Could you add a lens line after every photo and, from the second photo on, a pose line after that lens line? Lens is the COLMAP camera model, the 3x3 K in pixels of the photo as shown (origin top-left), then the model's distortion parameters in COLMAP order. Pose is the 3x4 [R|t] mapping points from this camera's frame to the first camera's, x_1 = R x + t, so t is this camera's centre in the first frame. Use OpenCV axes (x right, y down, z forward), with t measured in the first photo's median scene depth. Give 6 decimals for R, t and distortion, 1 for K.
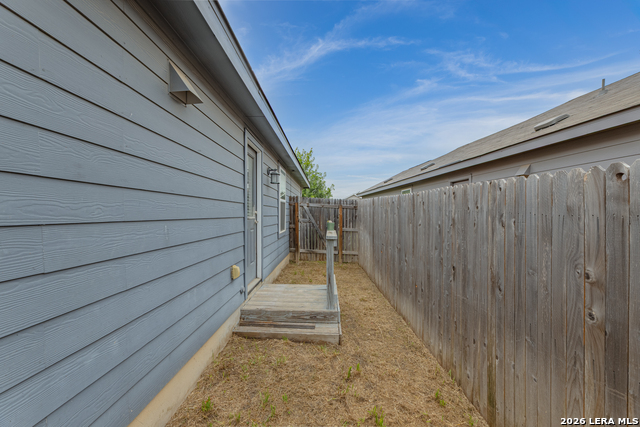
lens RADIAL K [[266.3, 0, 322.0], [0, 266.3, 214.8], [0, 0, 1]] dist [0.000090, -0.000151]
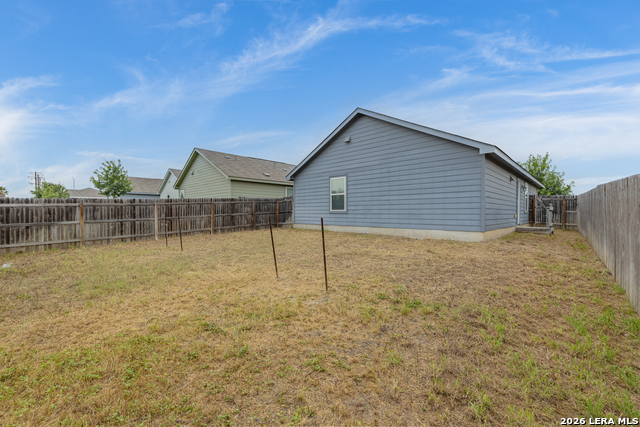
lens RADIAL K [[266.3, 0, 322.0], [0, 266.3, 214.8], [0, 0, 1]] dist [0.000090, -0.000151]
pose [[0.728319, 0.004597, -0.685222, 0.109862], [-0.005416, 0.999985, 0.000952, 0.082410], [0.685216, 0.003018, 0.728333, -1.463653]]
